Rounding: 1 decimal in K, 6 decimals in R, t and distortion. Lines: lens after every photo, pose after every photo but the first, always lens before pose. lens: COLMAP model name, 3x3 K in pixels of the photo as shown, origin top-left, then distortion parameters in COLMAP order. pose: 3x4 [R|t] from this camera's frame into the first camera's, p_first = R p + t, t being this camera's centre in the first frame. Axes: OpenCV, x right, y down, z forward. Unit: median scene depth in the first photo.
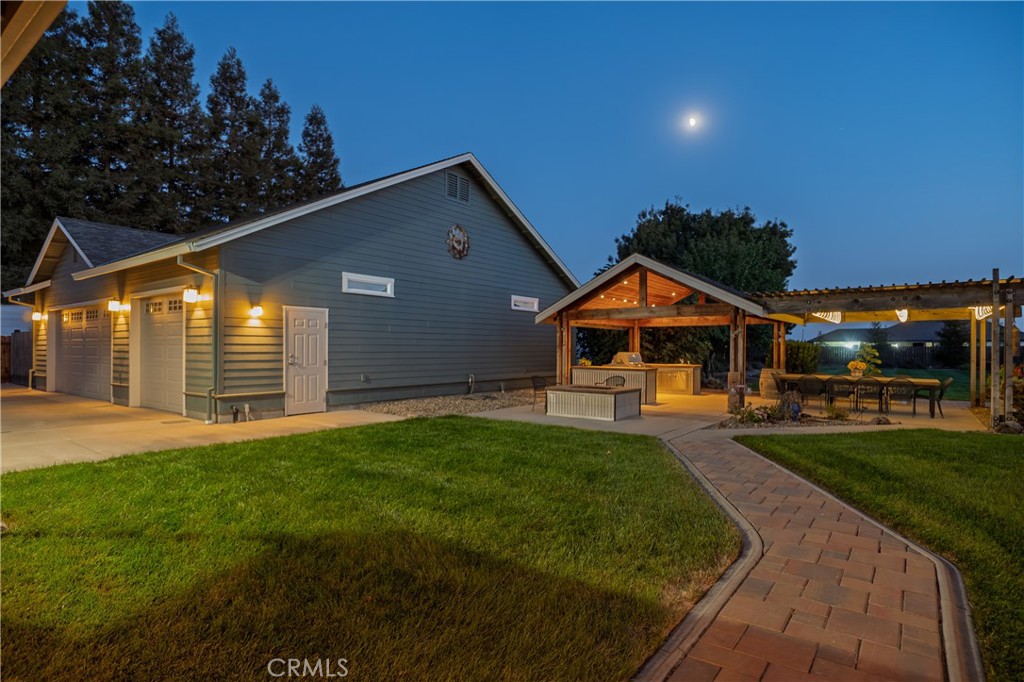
lens RADIAL K [[551.7, 0, 517.7], [0, 551.7, 347.5], [0, 0, 1]] dist [-0.036928, 0.011466]
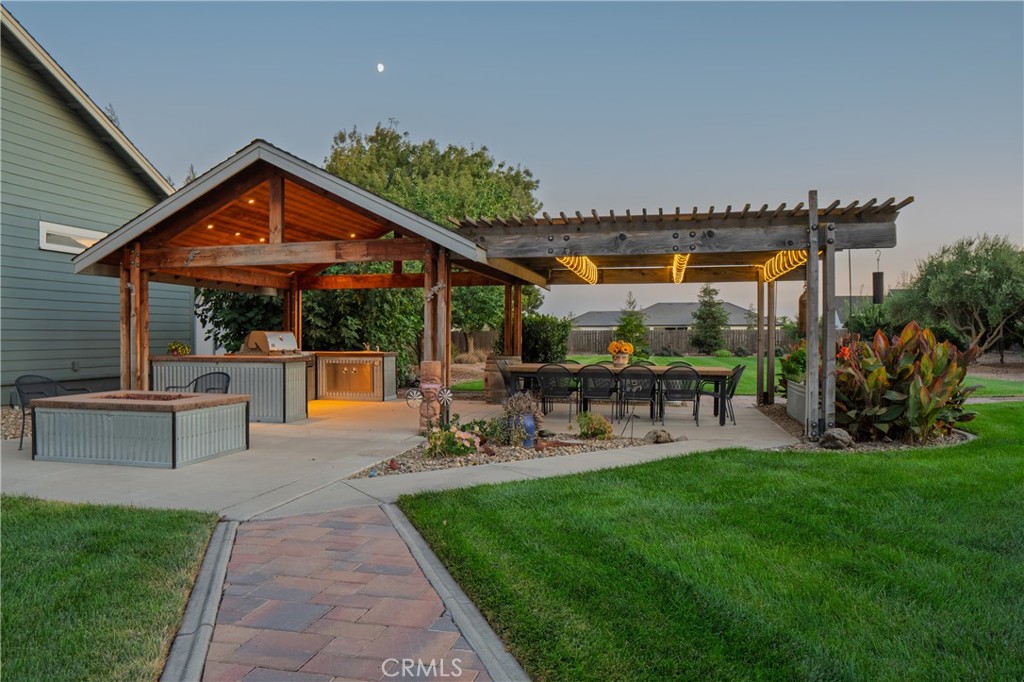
lens RADIAL K [[748.7, 0, 510.3], [0, 748.7, 345.1], [0, 0, 1]] dist [-0.106869, 0.074304]
pose [[0.910895, -0.008565, 0.412549, 0.130920], [0.002696, 0.999887, 0.014806, 0.015335], [-0.412629, -0.012375, 0.910815, 0.232967]]
